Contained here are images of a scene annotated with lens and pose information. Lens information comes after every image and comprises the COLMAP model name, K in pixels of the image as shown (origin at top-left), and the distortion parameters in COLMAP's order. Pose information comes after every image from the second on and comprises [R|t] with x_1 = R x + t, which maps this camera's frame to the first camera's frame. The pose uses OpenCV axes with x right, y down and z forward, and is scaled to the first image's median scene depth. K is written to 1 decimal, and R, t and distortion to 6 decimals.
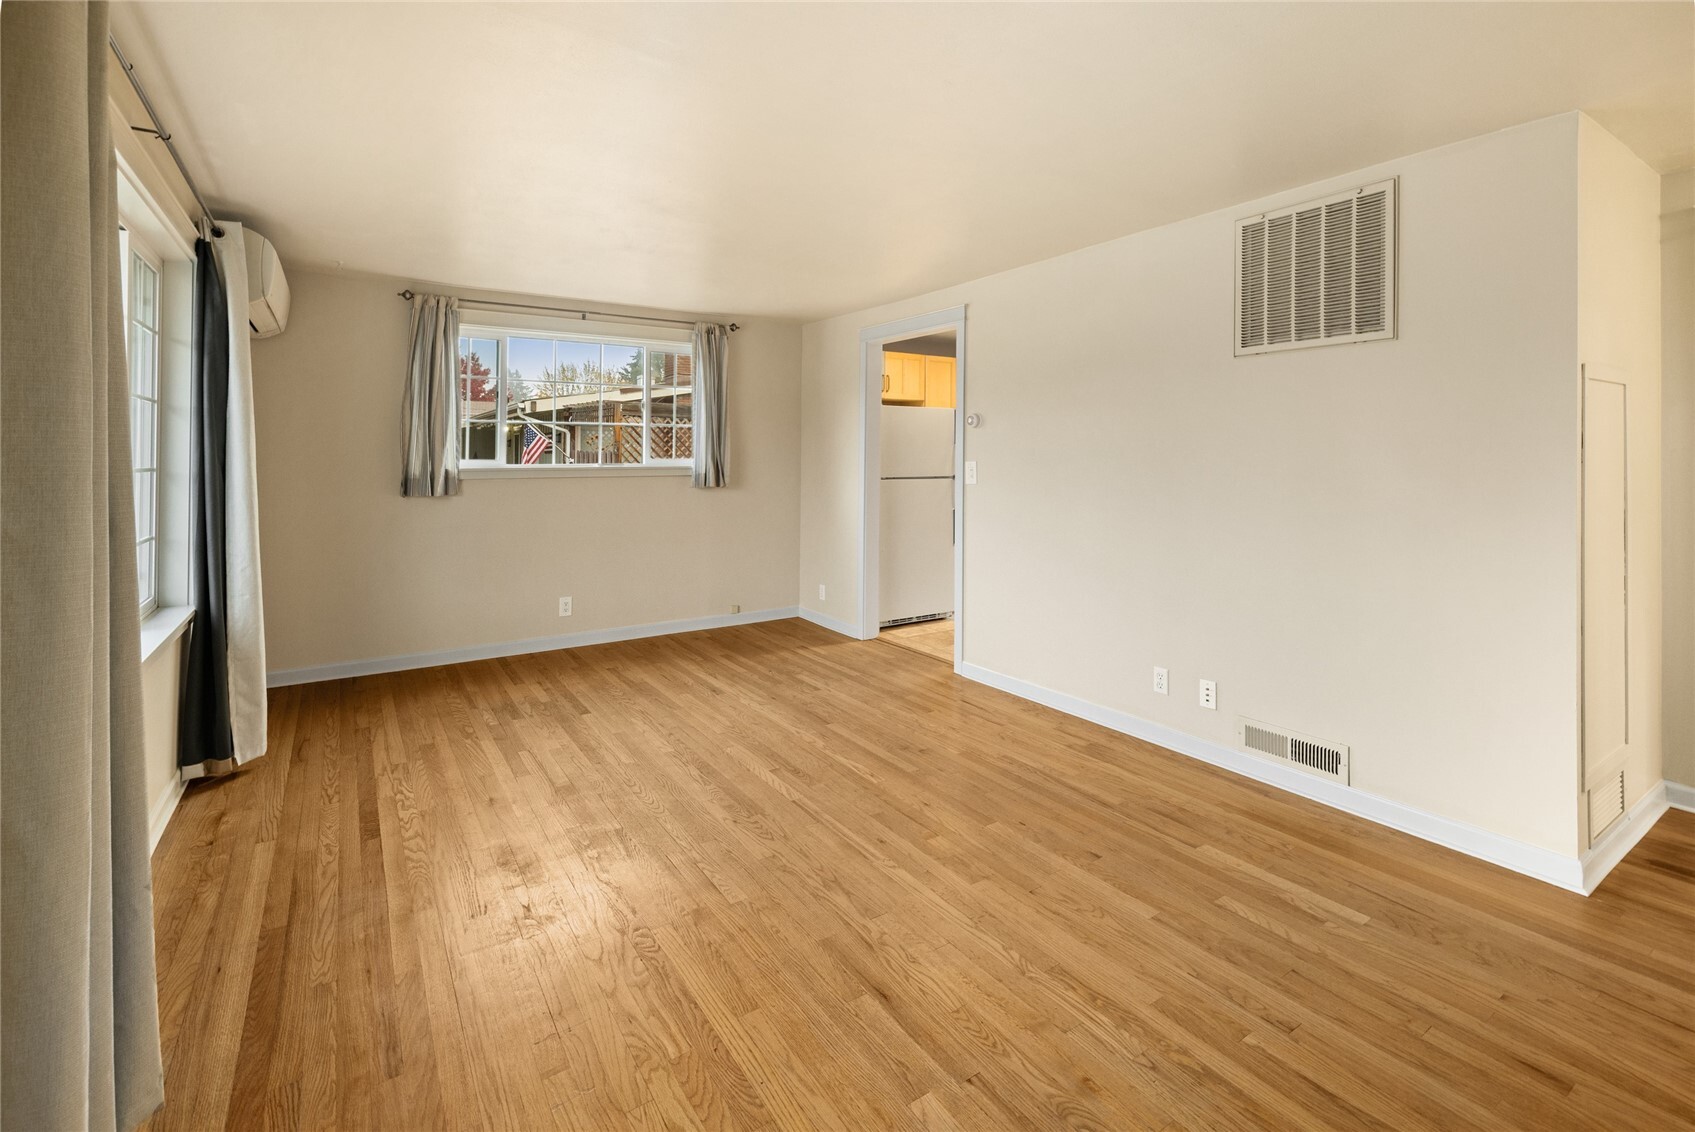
lens RADIAL K [[751.2, 0, 843.0], [0, 751.2, 451.9], [0, 0, 1]] dist [0.002386, 0.000113]
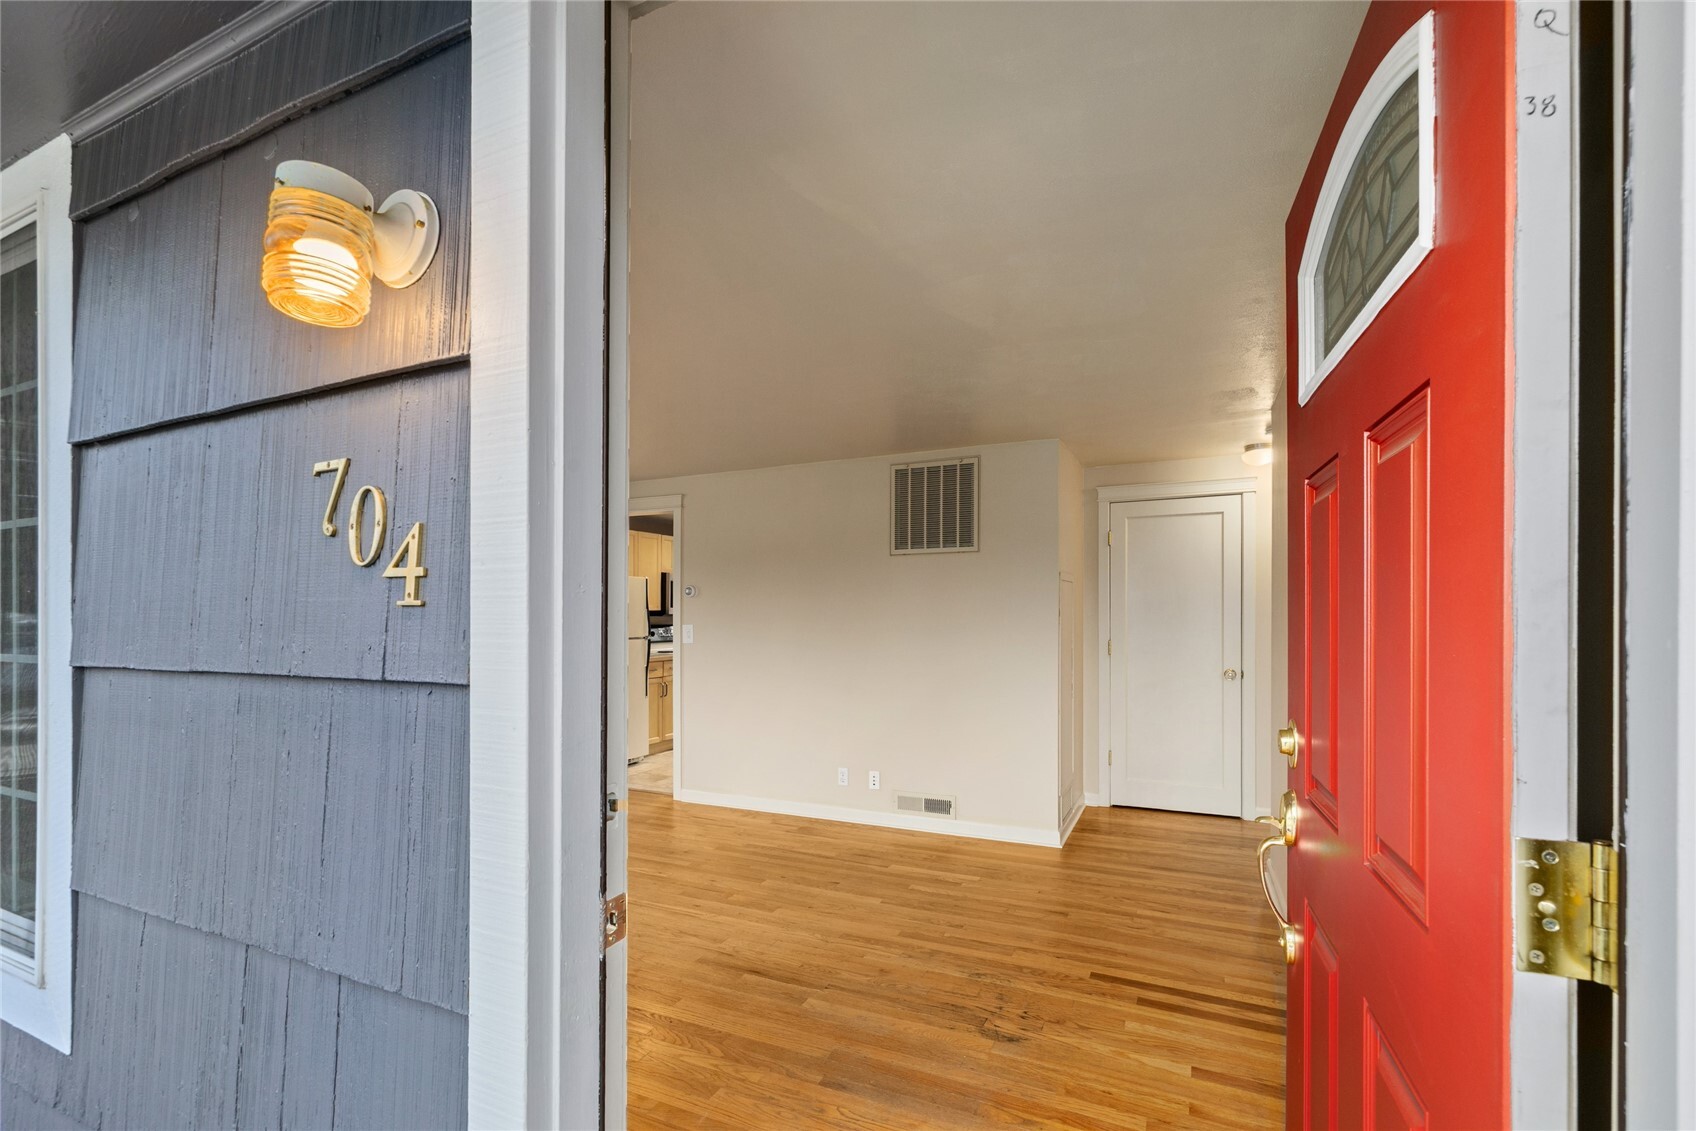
lens RADIAL K [[723.4, 0, 871.8], [0, 723.4, 617.4], [0, 0, 1]] dist [0.000426, 0.000025]
pose [[0.841735, -0.001352, 0.539889, -0.320028], [-0.003113, 0.999968, 0.007358, -0.012874], [-0.539881, -0.007875, 0.841704, -0.223261]]
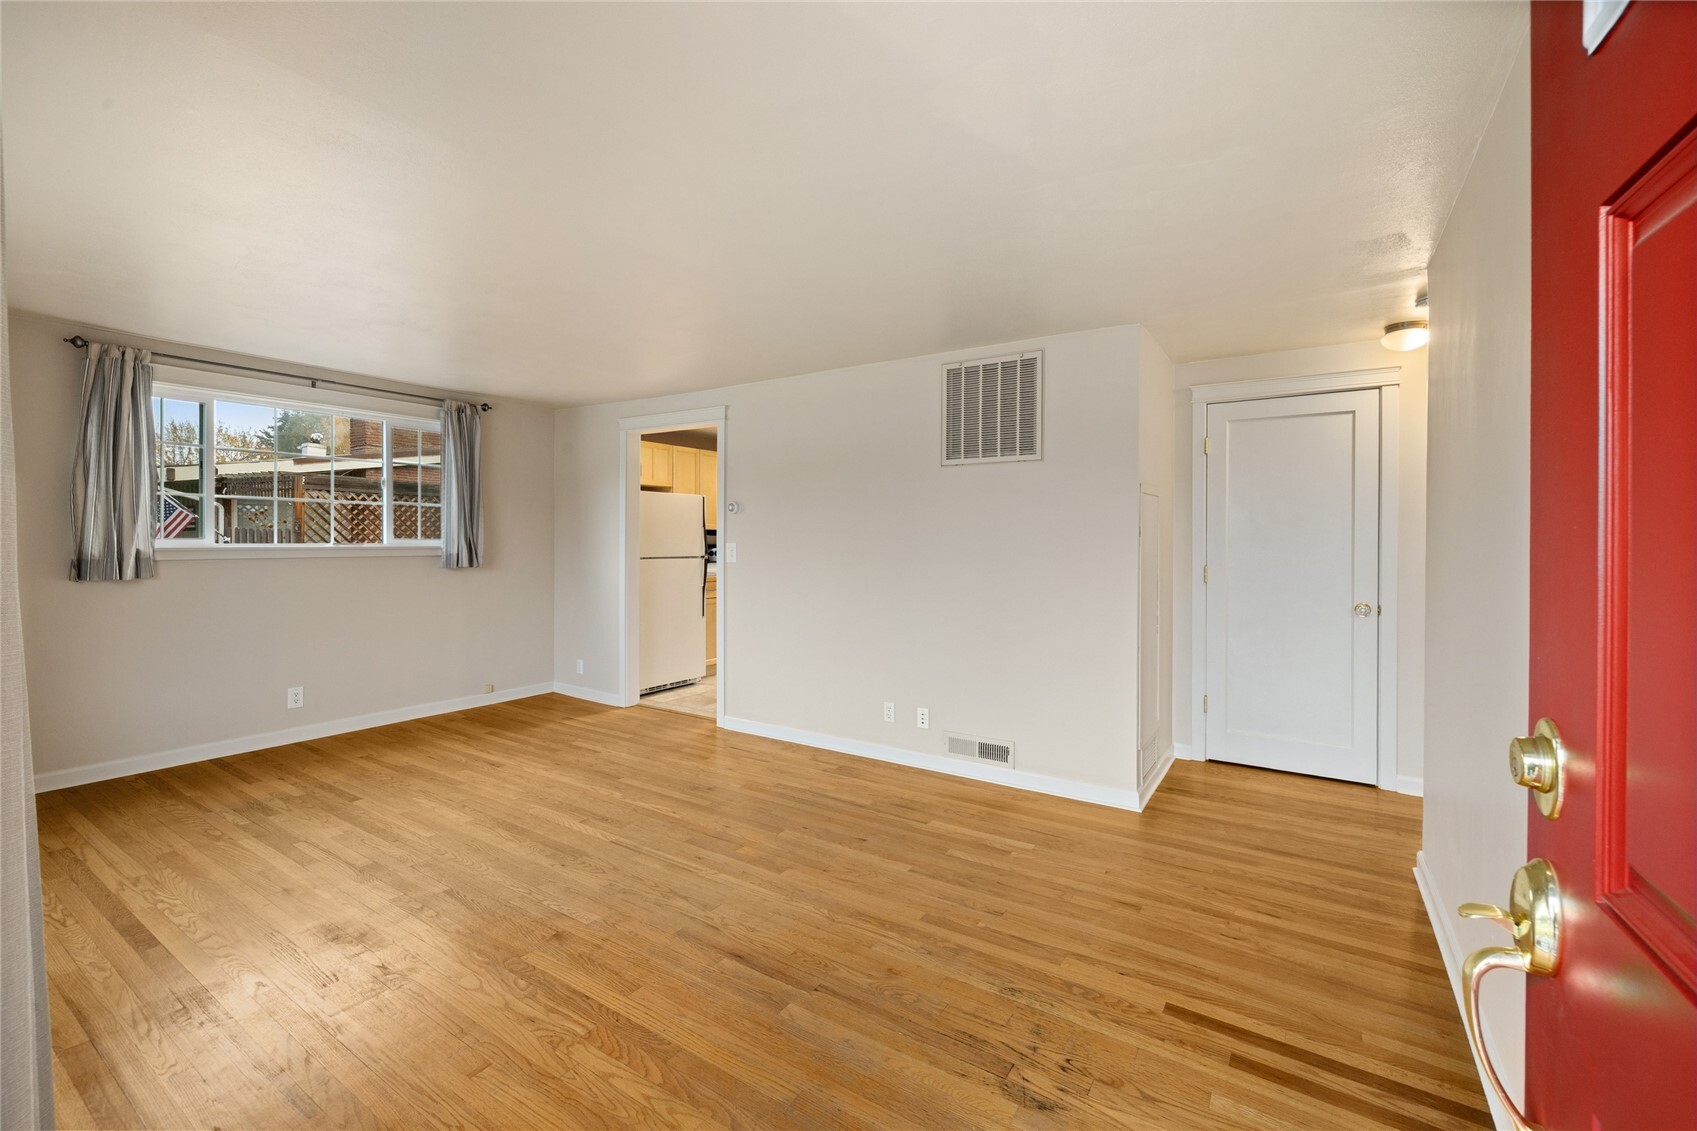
lens RADIAL K [[705.7, 0, 847.2], [0, 705.7, 538.0], [0, 0, 1]] dist [-0.000303, 0.000204]
pose [[0.918184, 0.008320, 0.396067, -0.151150], [-0.010487, 0.999940, 0.003305, -0.001183], [-0.396016, -0.007188, 0.918215, -0.106512]]
